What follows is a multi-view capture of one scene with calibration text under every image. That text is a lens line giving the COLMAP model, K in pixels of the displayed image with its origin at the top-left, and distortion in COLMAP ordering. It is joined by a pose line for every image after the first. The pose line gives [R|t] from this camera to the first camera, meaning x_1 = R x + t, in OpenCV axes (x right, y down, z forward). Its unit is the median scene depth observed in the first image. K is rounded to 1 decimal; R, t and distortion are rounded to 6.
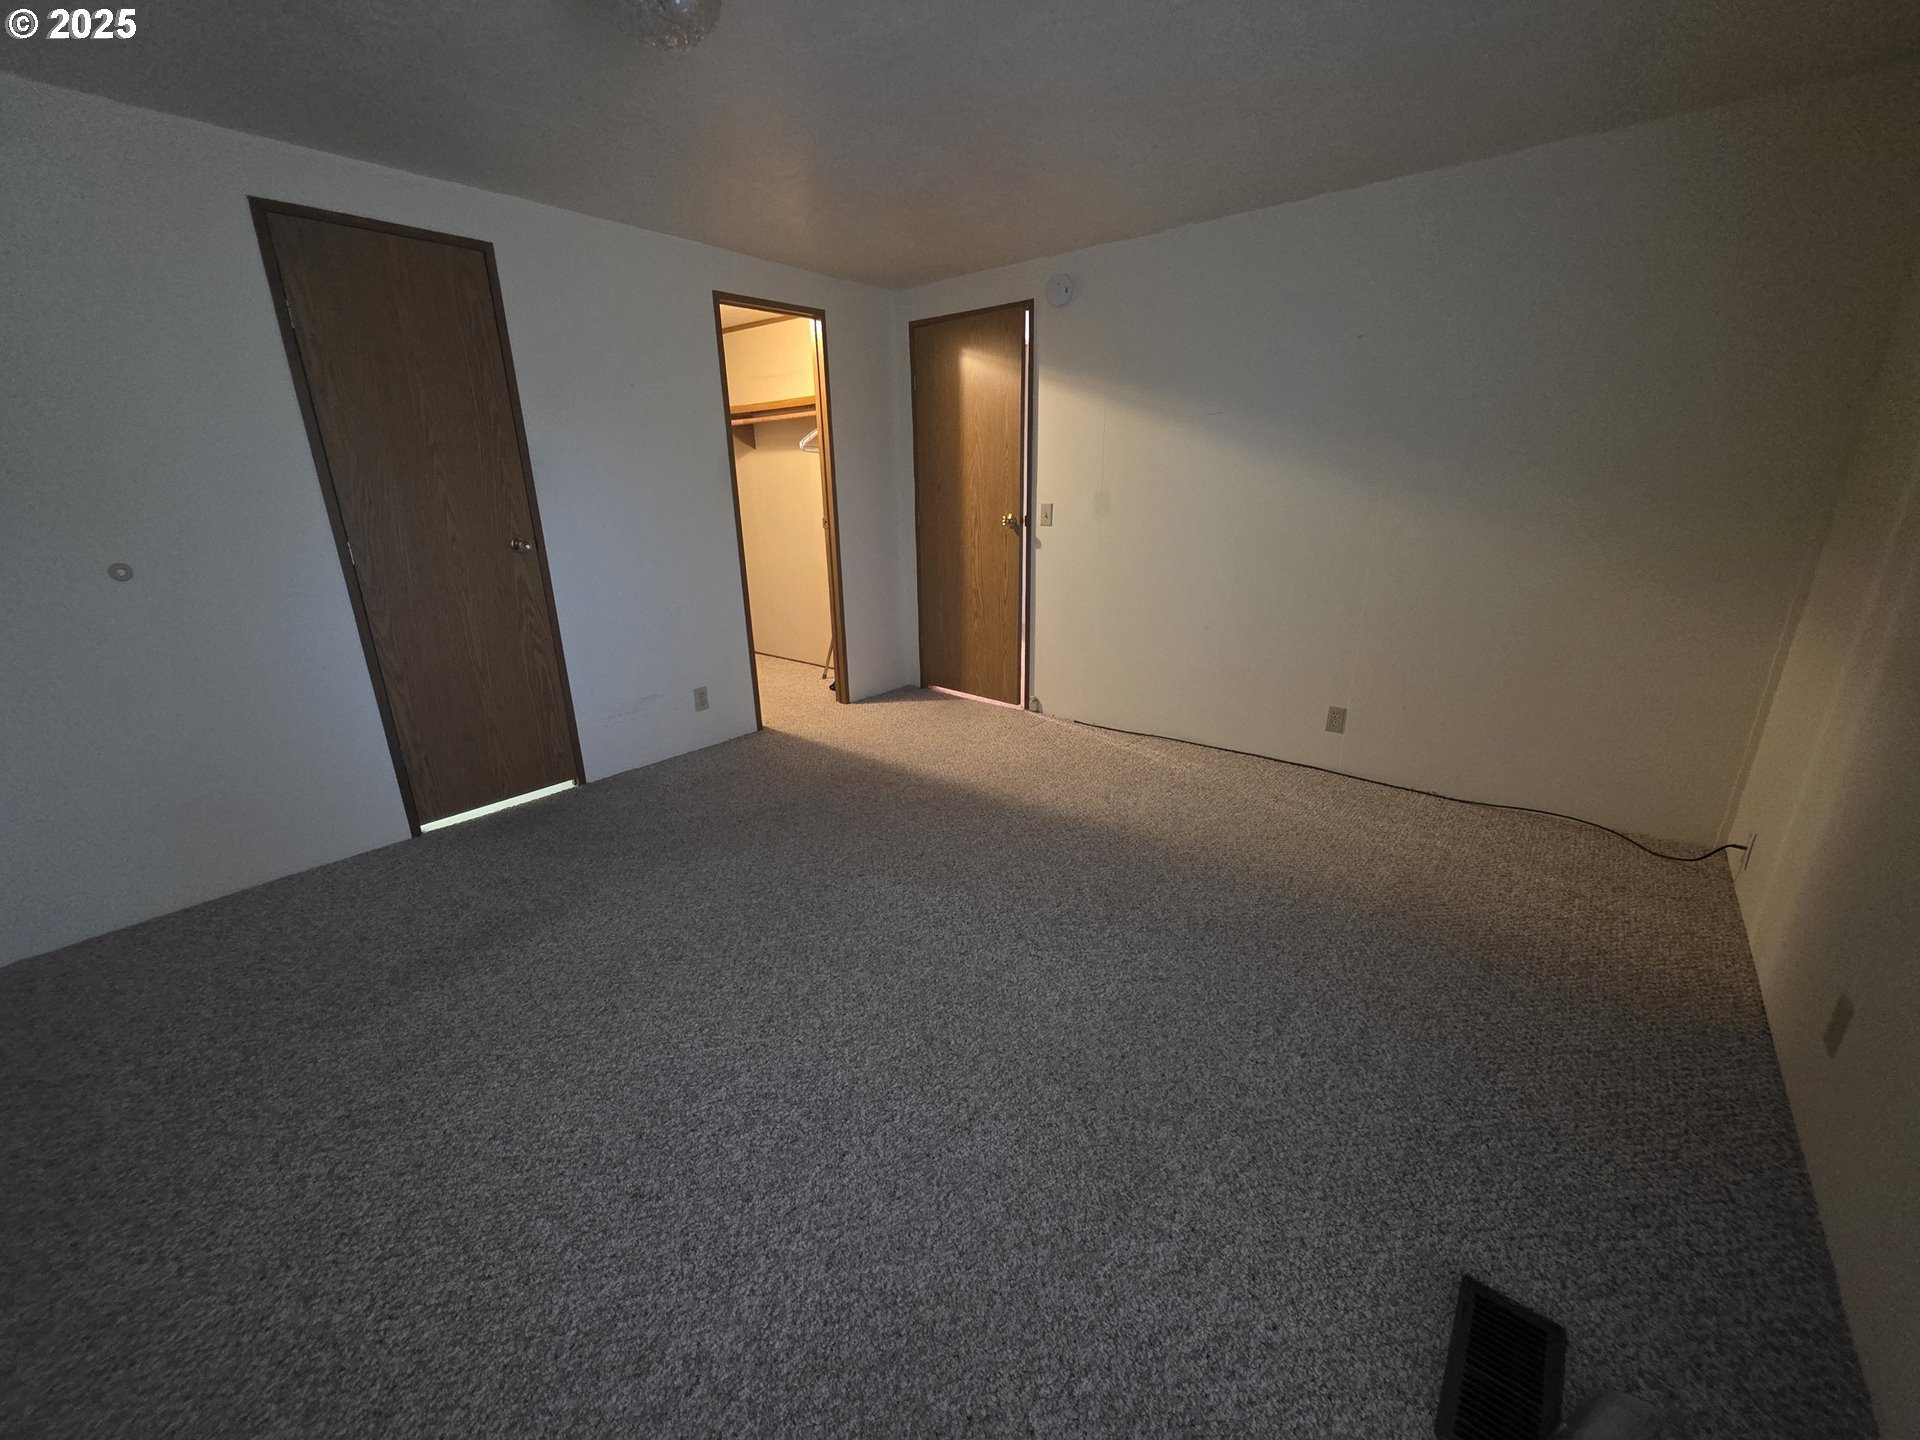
lens RADIAL K [[770.5, 0, 953.5], [0, 770.5, 722.8], [0, 0, 1]] dist [0.003033, -0.000577]
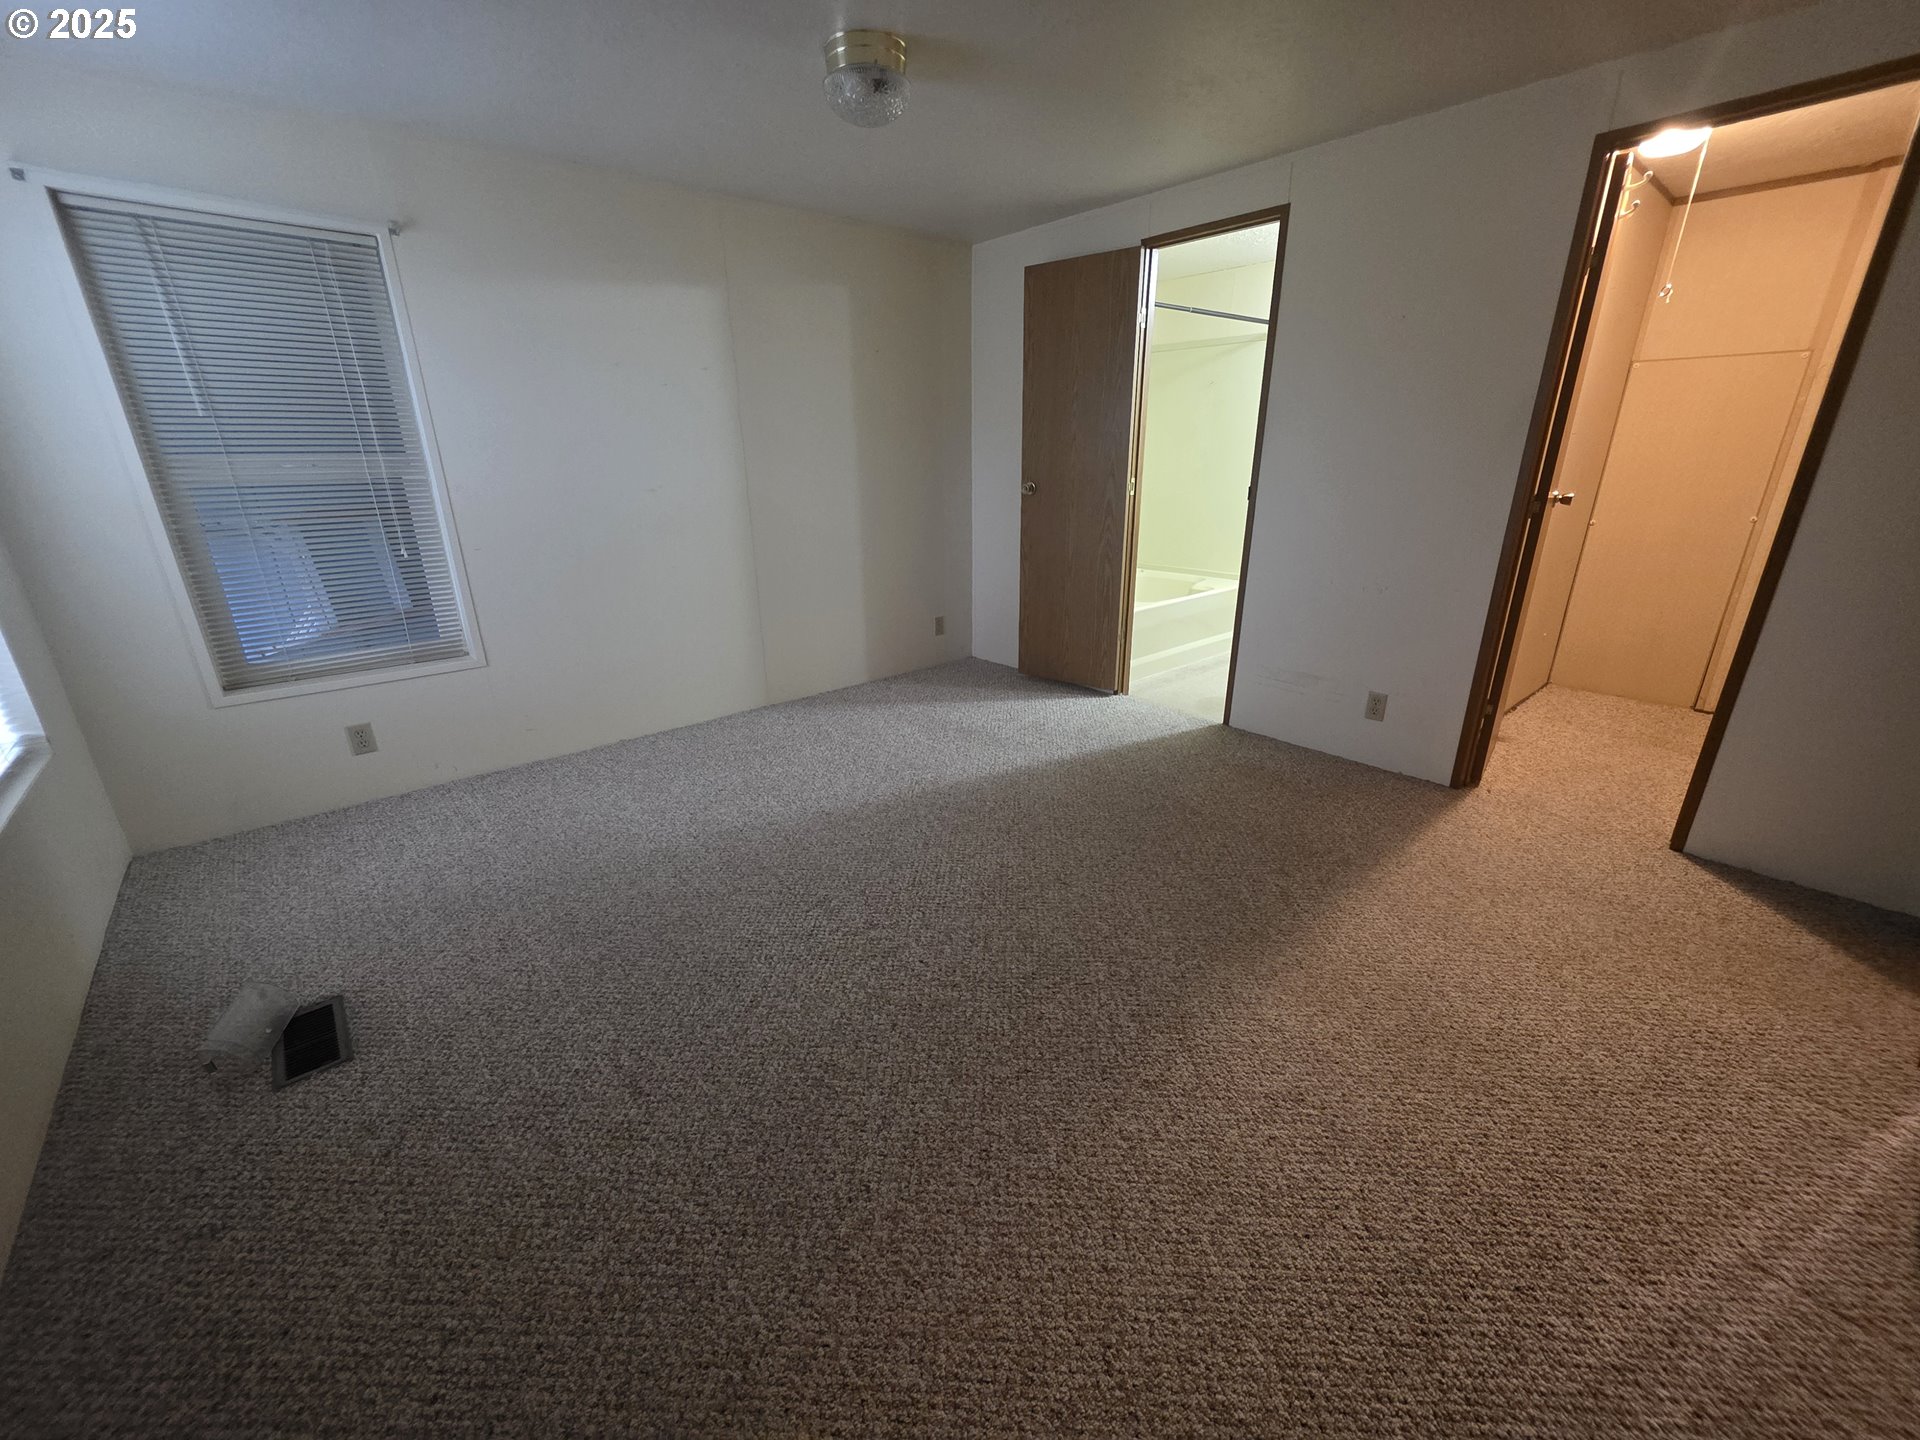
lens RADIAL K [[770.5, 0, 954.6], [0, 770.5, 719.5], [0, 0, 1]] dist [0.003033, -0.000577]
pose [[-0.163020, 0.347808, -0.923284, 0.539658], [-0.291761, 0.876955, 0.381870, -0.214121], [0.942497, 0.331631, -0.041485, 0.655507]]
